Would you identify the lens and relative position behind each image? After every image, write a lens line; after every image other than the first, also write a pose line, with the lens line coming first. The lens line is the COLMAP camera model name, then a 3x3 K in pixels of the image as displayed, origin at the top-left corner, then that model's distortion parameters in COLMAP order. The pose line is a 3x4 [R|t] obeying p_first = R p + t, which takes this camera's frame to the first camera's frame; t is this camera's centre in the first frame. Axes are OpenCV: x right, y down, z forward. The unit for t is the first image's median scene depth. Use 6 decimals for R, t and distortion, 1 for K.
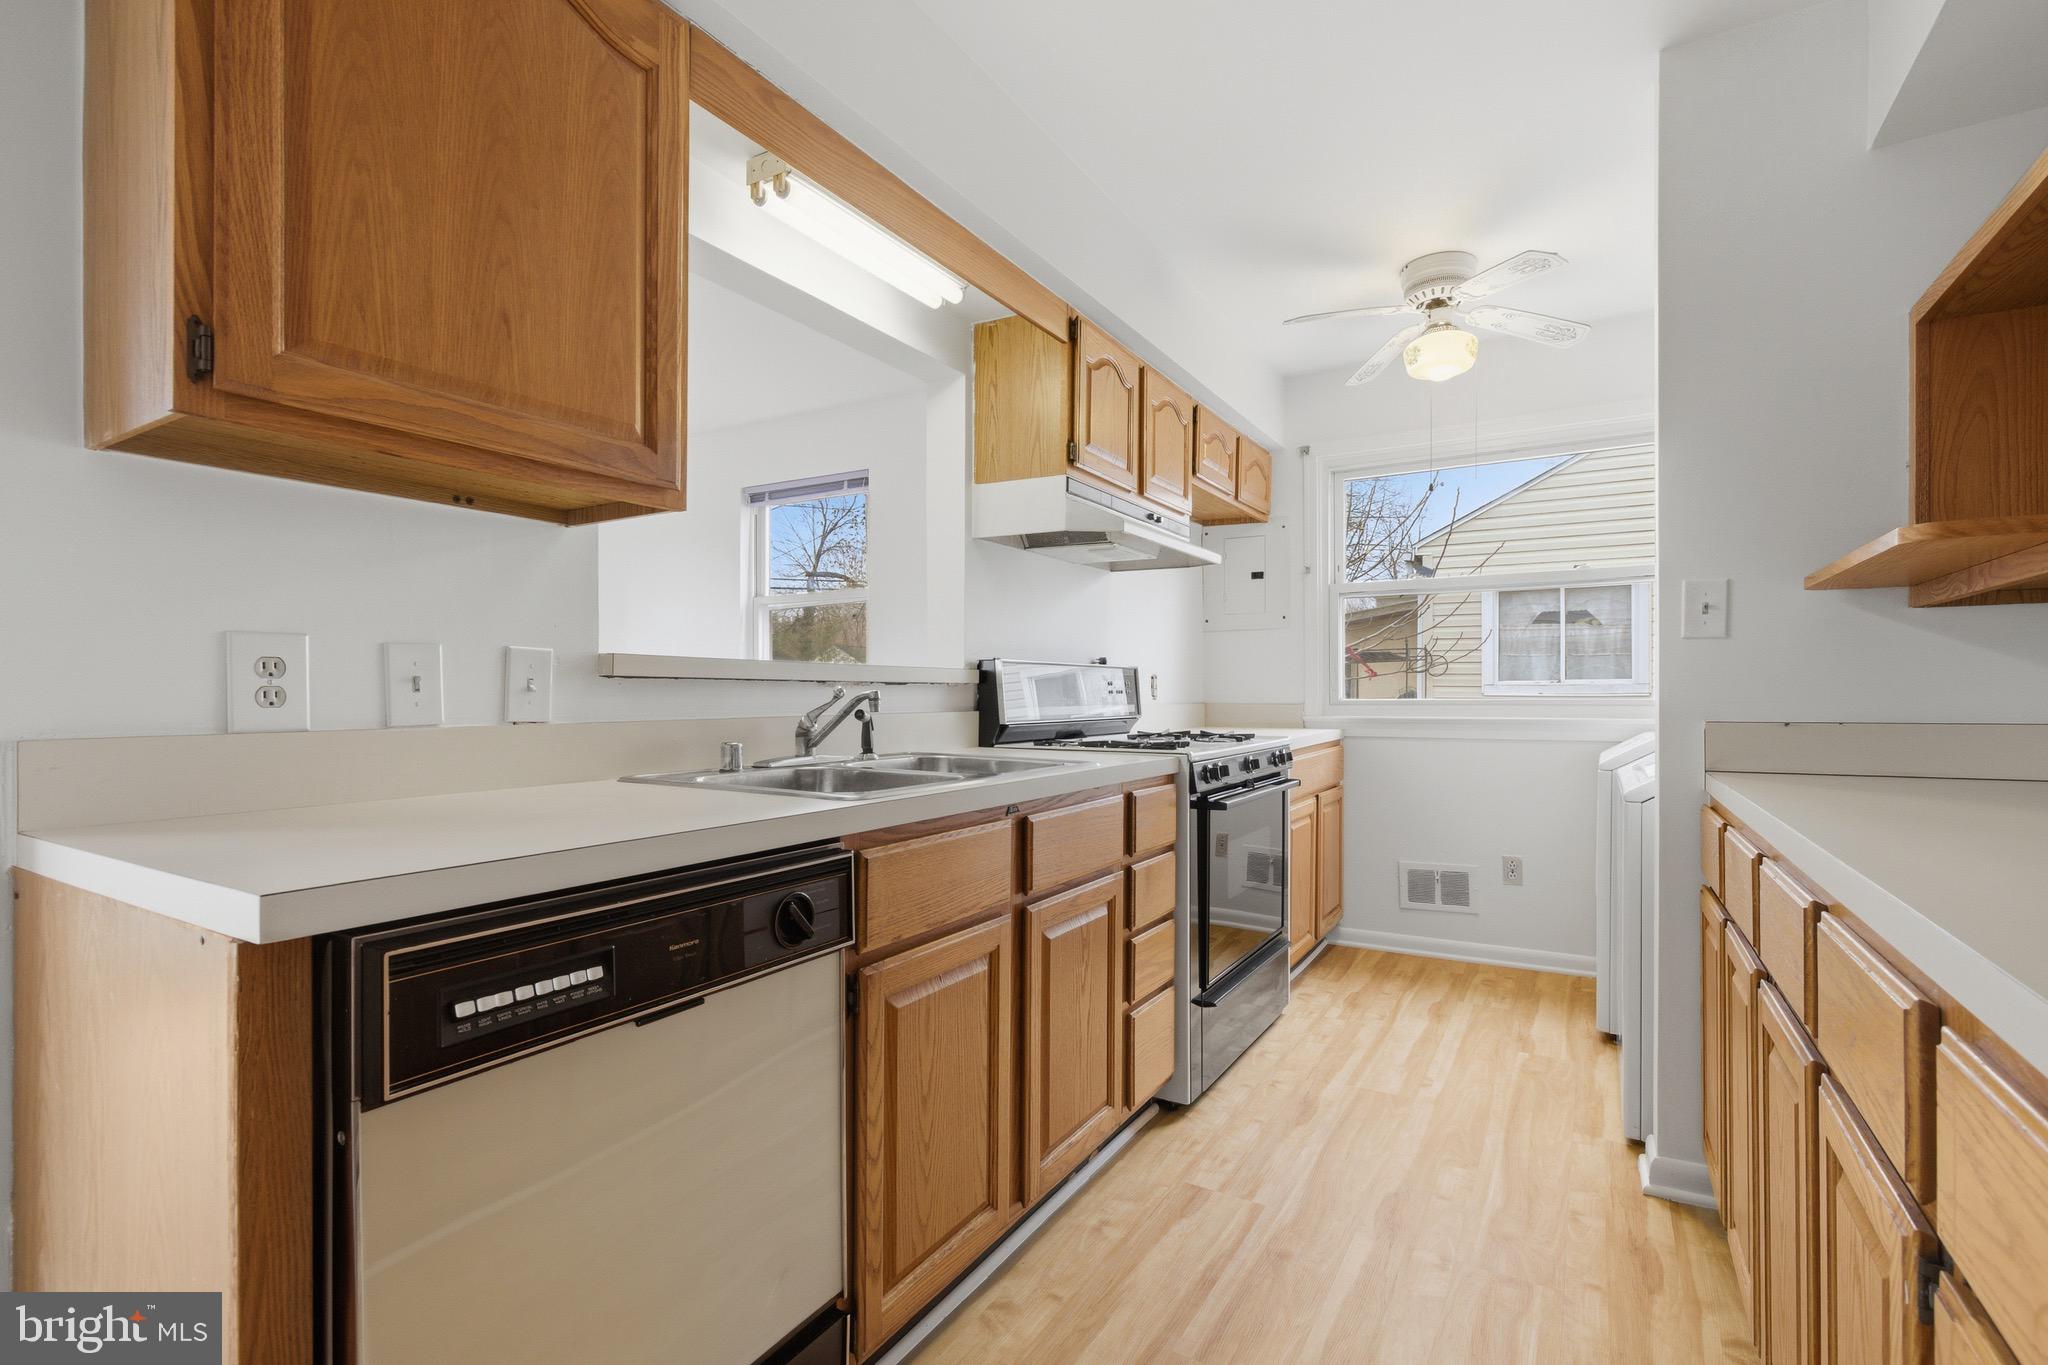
lens RADIAL K [[934.2, 0, 1040.3], [0, 934.2, 685.1], [0, 0, 1]] dist [0.001654, -0.000884]
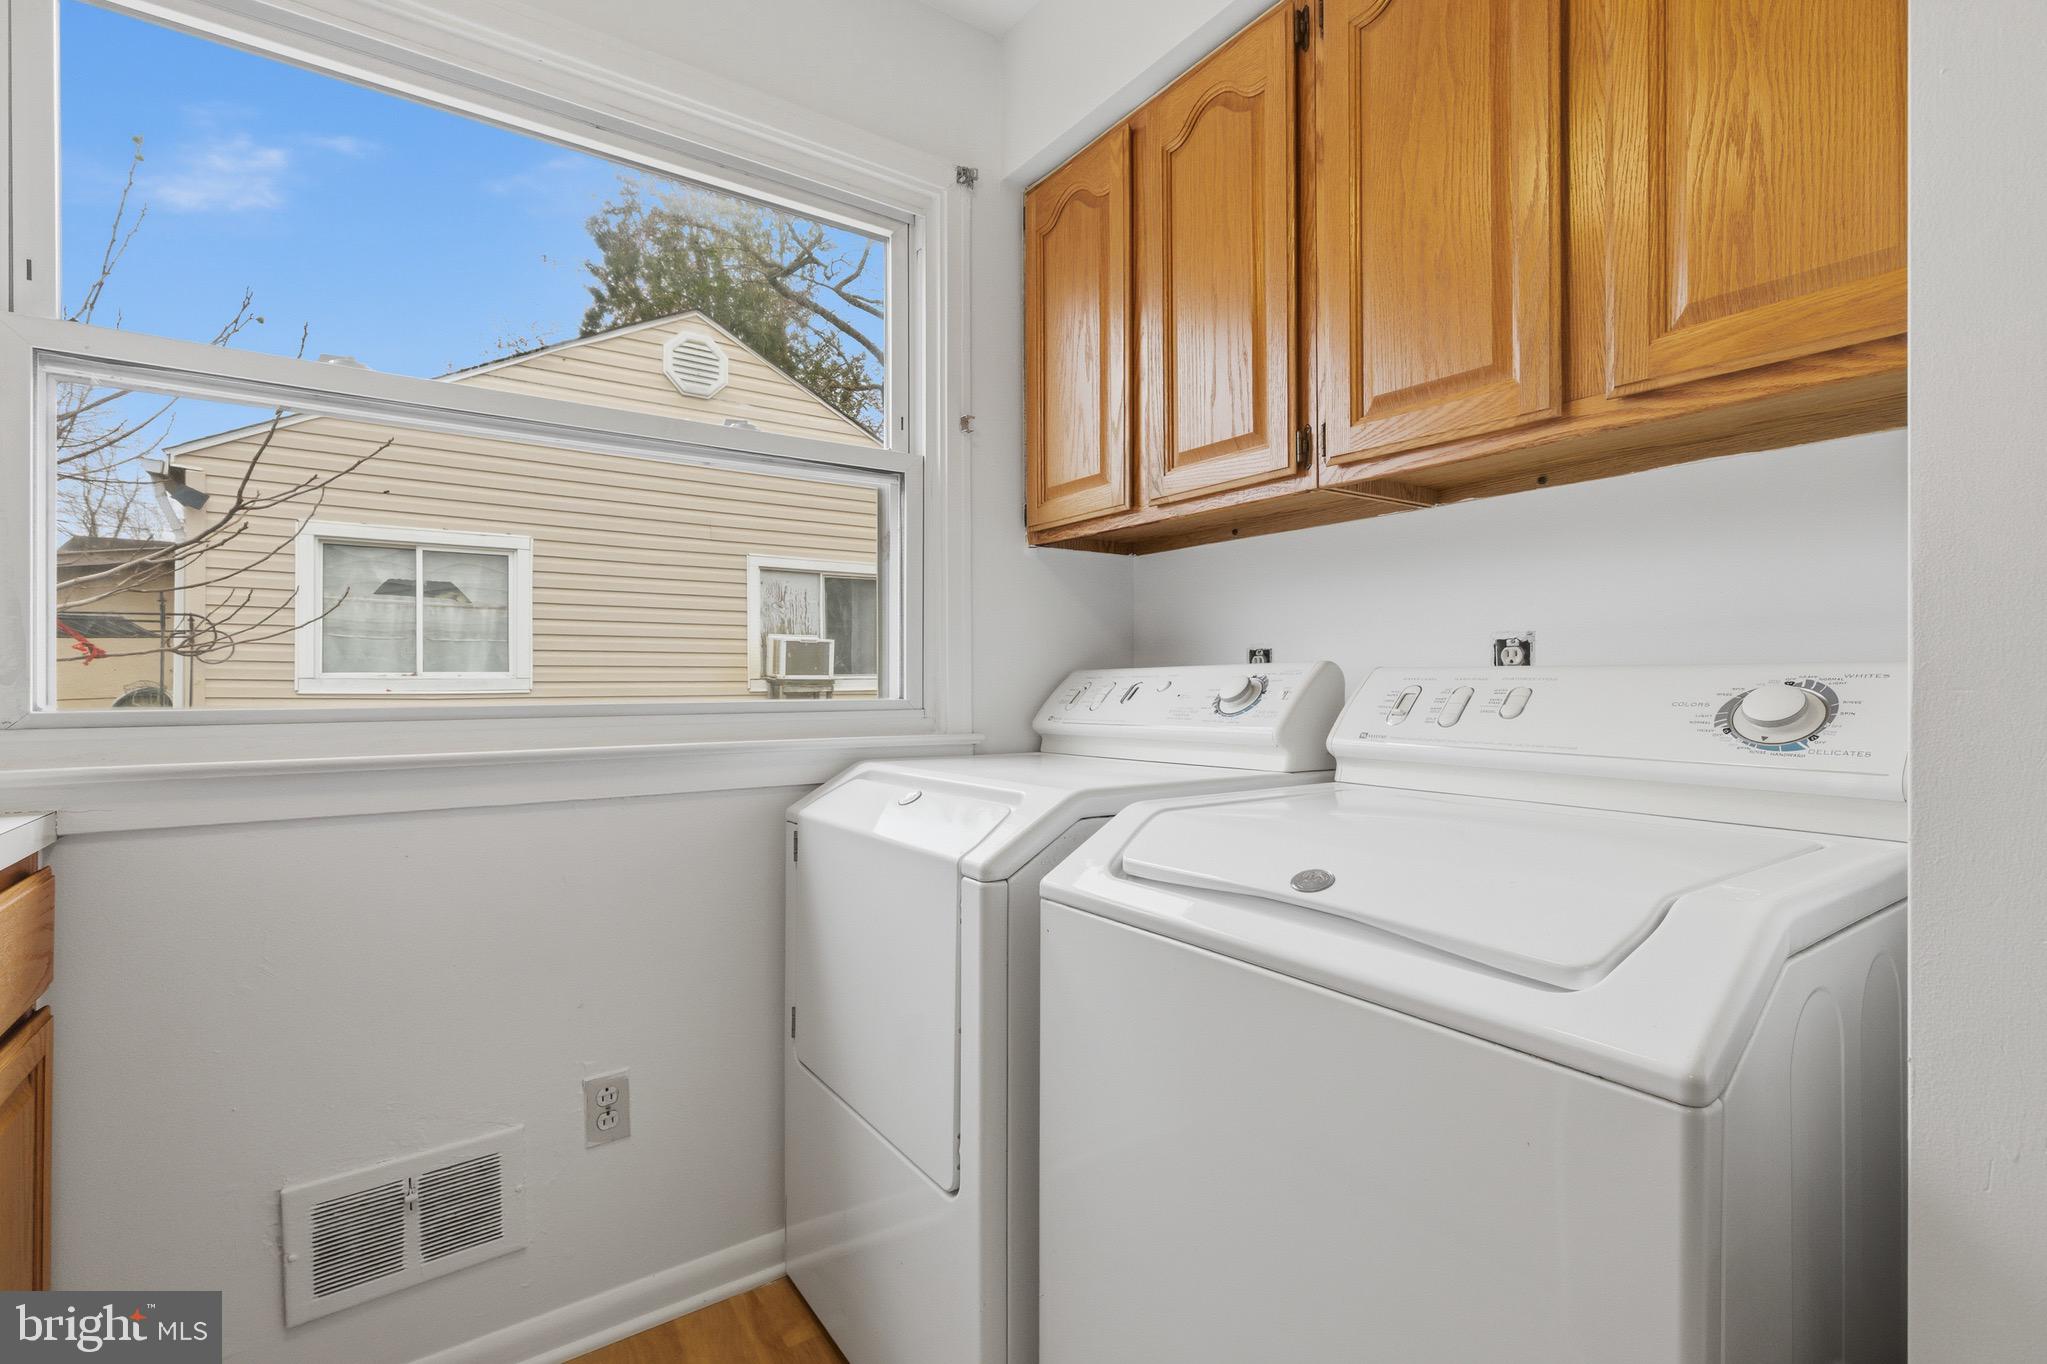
lens RADIAL K [[933.7, 0, 1039.7], [0, 933.7, 684.6], [0, 0, 1]] dist [0.001654, -0.000884]
pose [[0.402965, -0.001039, 0.915215, 0.074040], [-0.002066, 0.999996, 0.002045, 0.001899], [-0.915213, -0.002715, 0.402961, 0.244436]]
